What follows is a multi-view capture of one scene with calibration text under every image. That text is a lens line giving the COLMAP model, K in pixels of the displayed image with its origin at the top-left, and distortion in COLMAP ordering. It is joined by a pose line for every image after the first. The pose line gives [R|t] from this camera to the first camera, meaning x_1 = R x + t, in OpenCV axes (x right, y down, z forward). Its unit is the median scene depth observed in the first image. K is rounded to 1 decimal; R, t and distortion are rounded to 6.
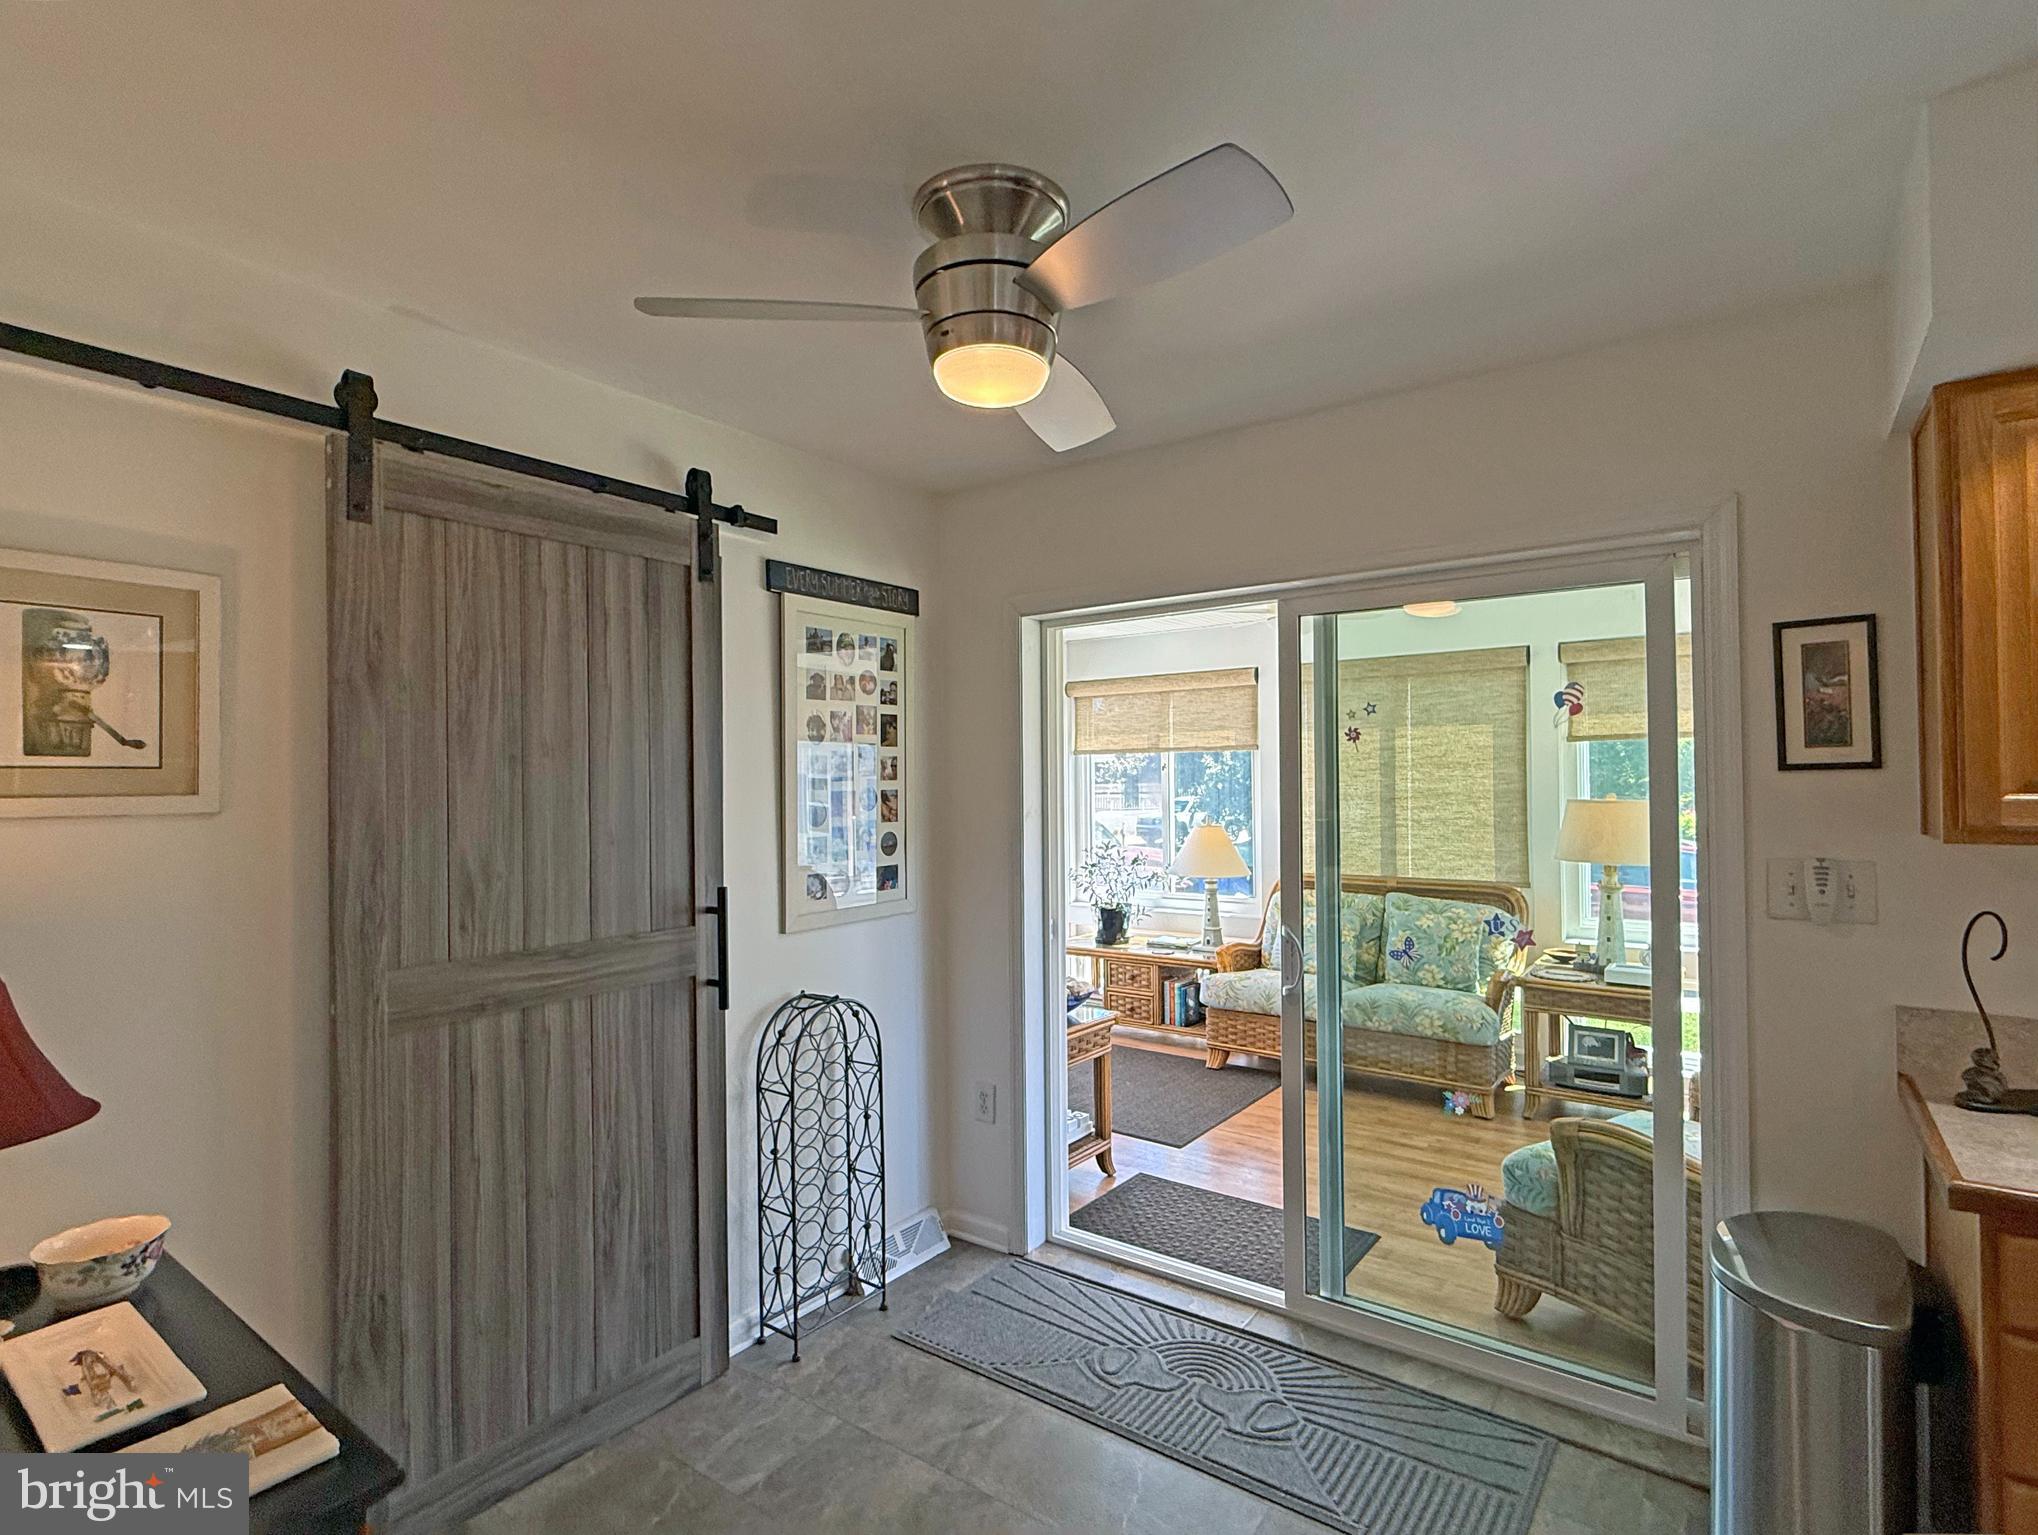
lens RADIAL K [[1015.3, 0, 1015.3], [0, 1015.3, 769.2], [0, 0, 1]] dist [-0.000223, -0.000414]
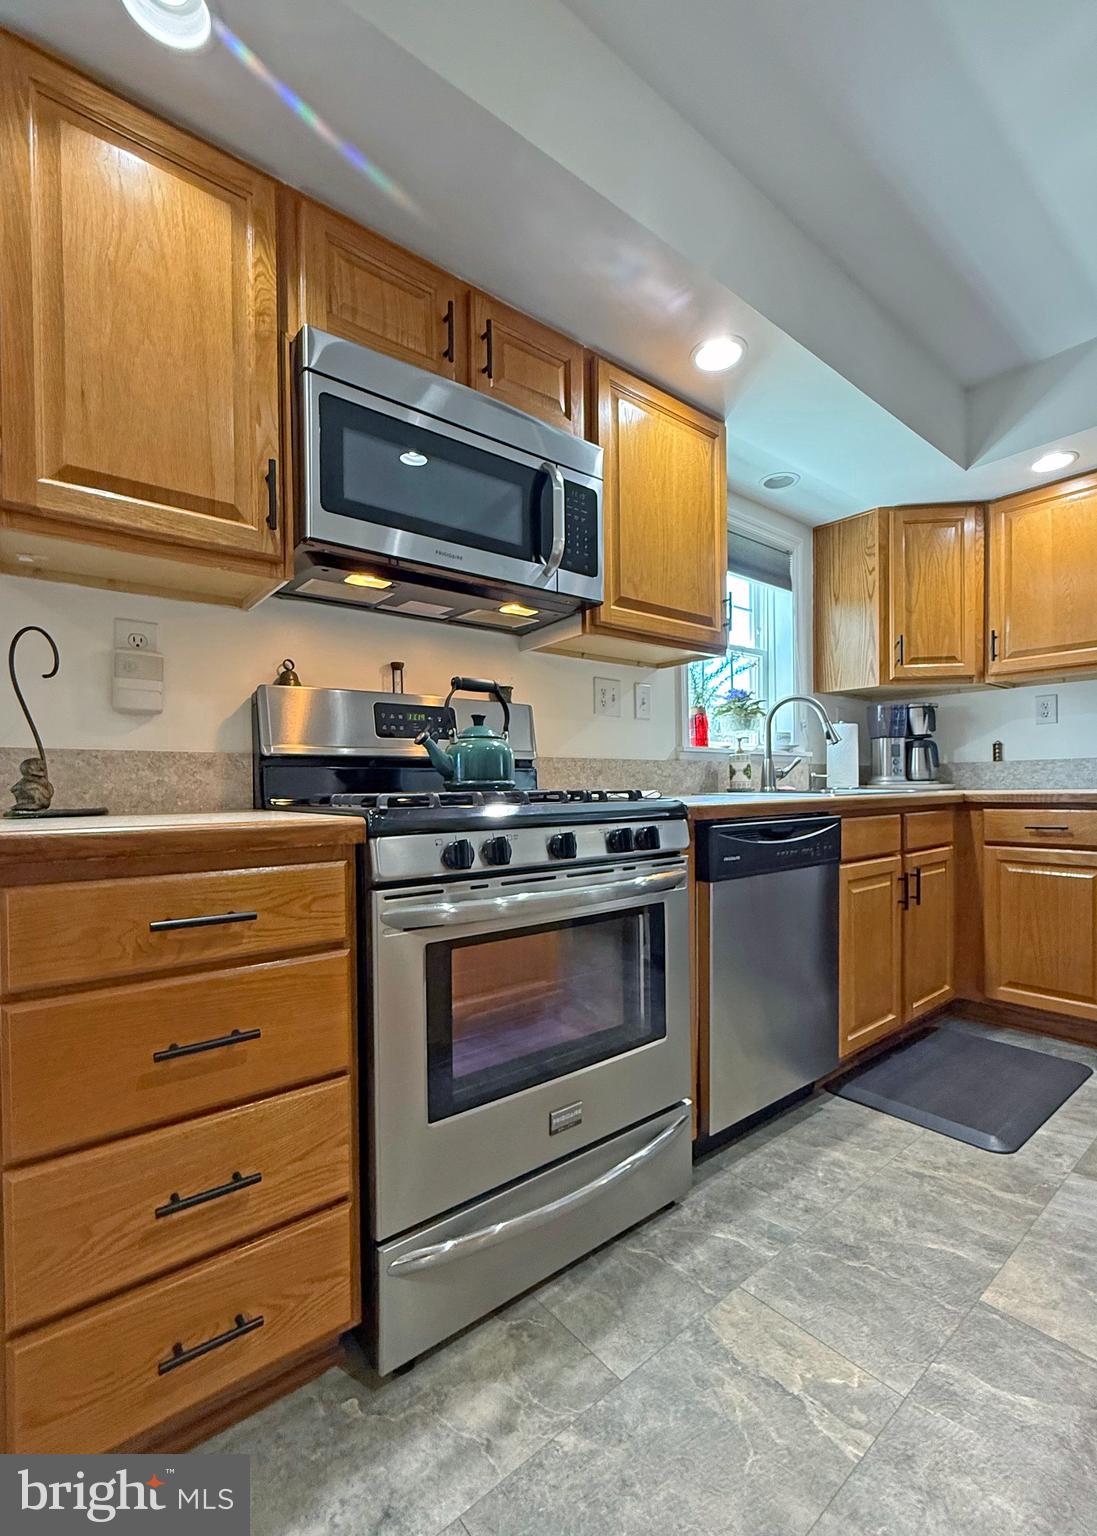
lens RADIAL K [[665.0, 0, 549.8], [0, 665.0, 796.9], [0, 0, 1]] dist [0.000270, -0.000065]
pose [[0.243669, -0.009228, 0.969815, 0.277889], [-0.004972, 0.999930, 0.010764, 0.190848], [-0.969846, -0.007445, 0.243606, 0.215984]]
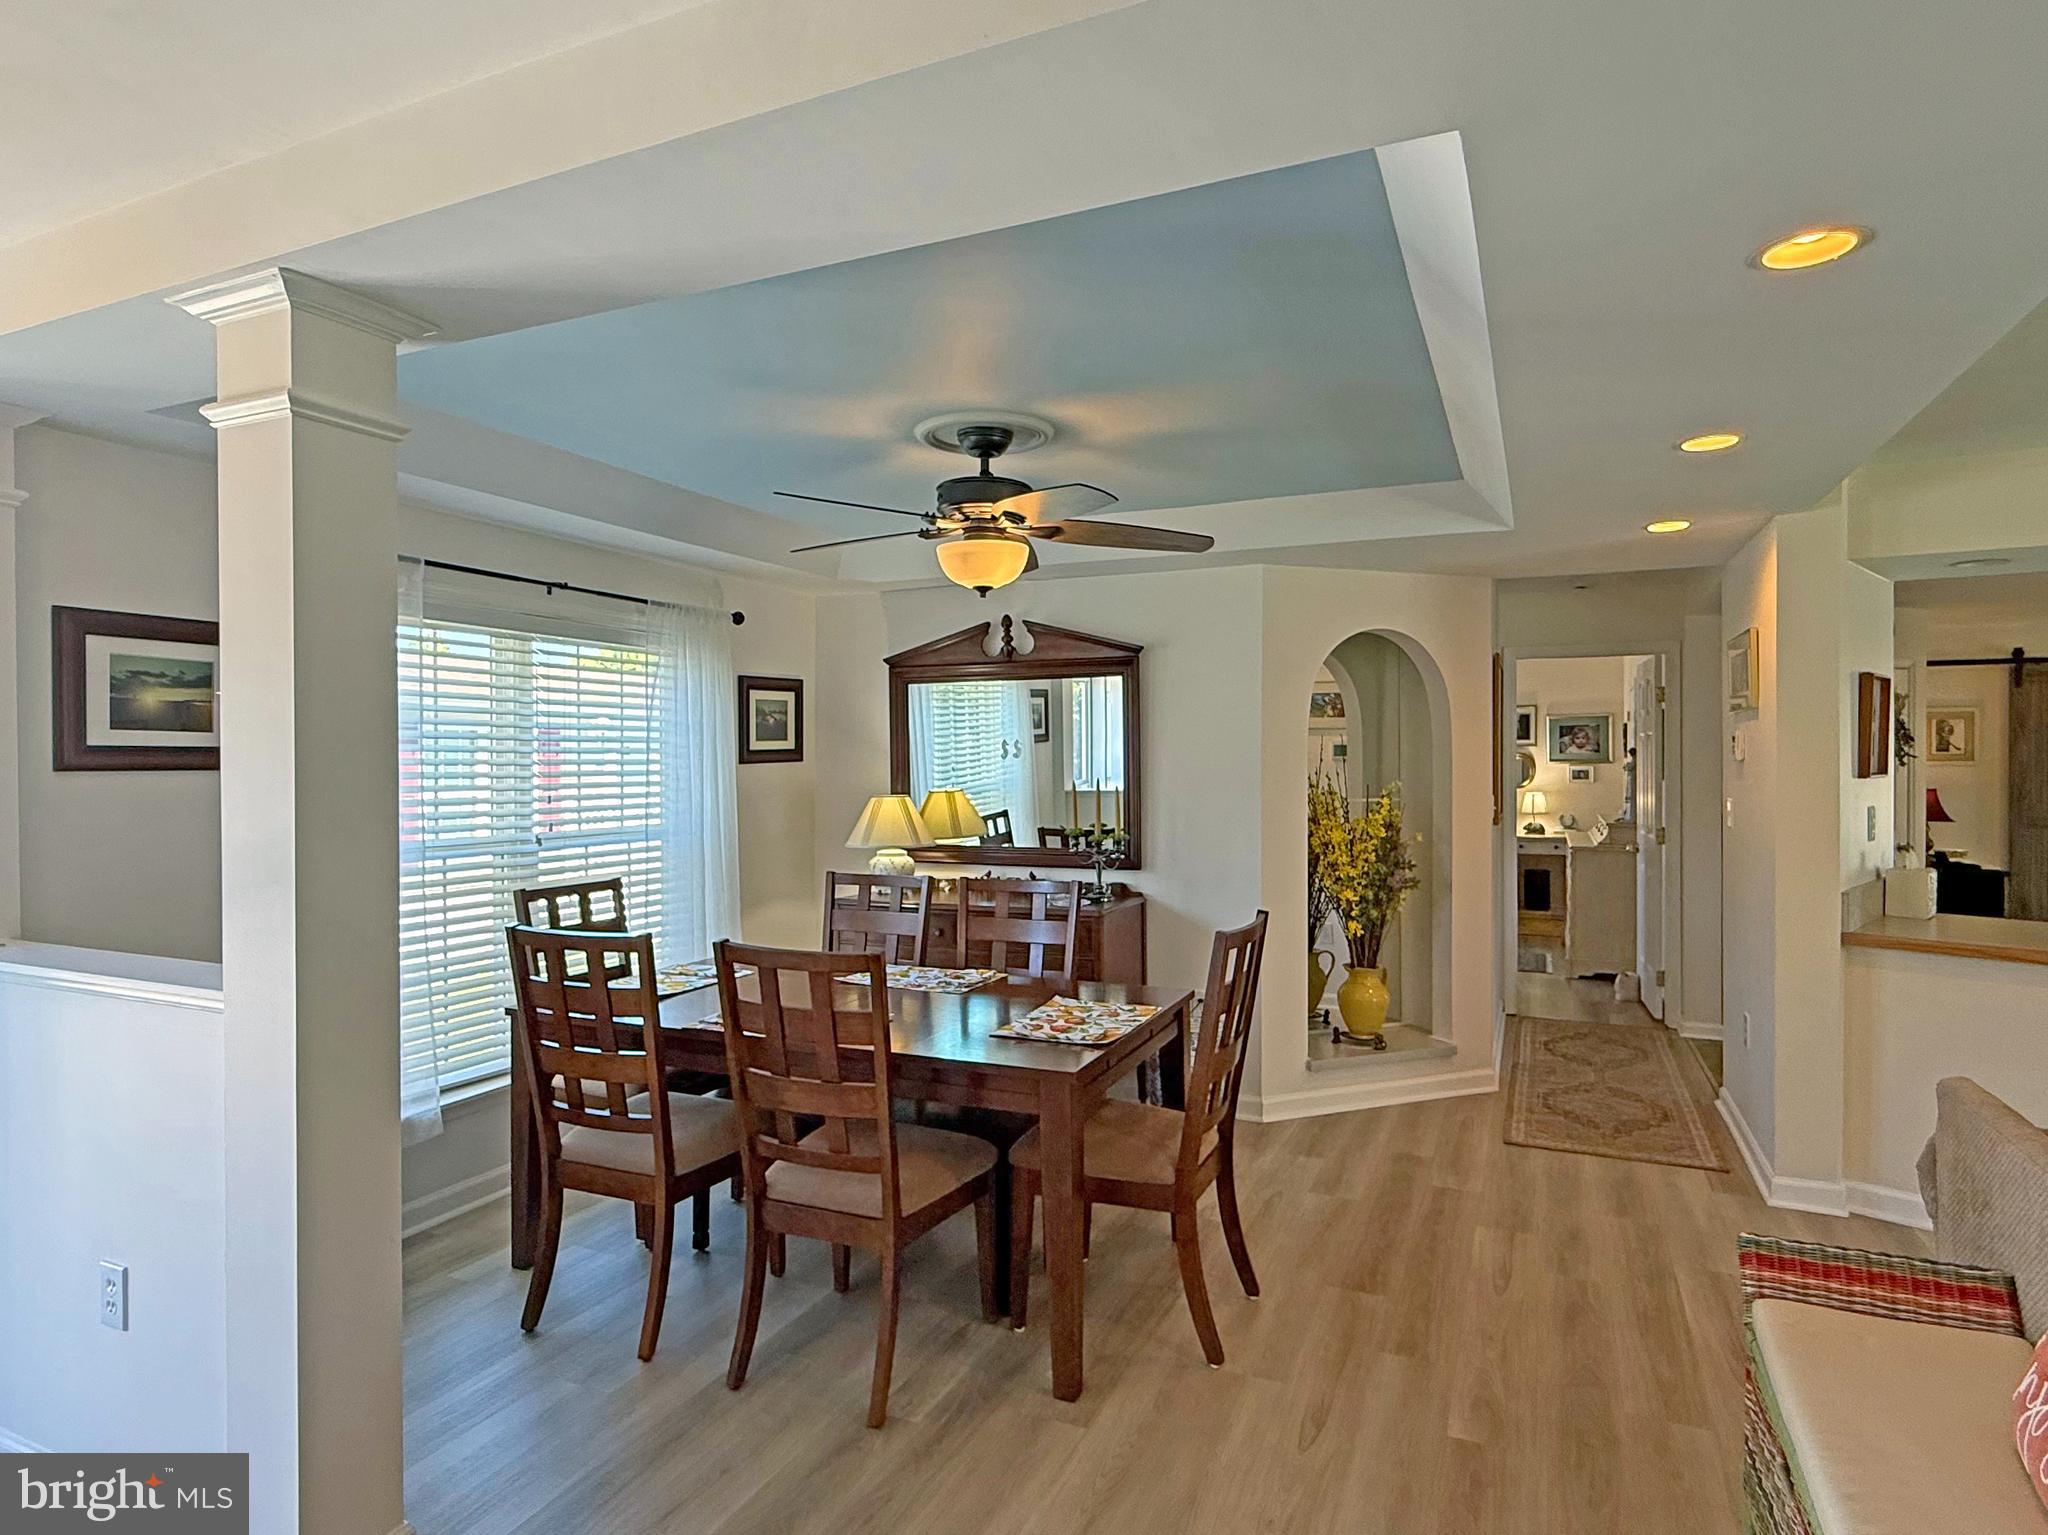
lens RADIAL K [[1130.1, 0, 1017.8], [0, 1130.1, 770.2], [0, 0, 1]] dist [-0.000285, 0.000185]
pose [[0.206970, 0.016597, -0.978206, 1.882938], [0.011267, 0.999749, 0.019346, -0.047260], [0.978282, -0.015025, 0.206732, -2.449342]]
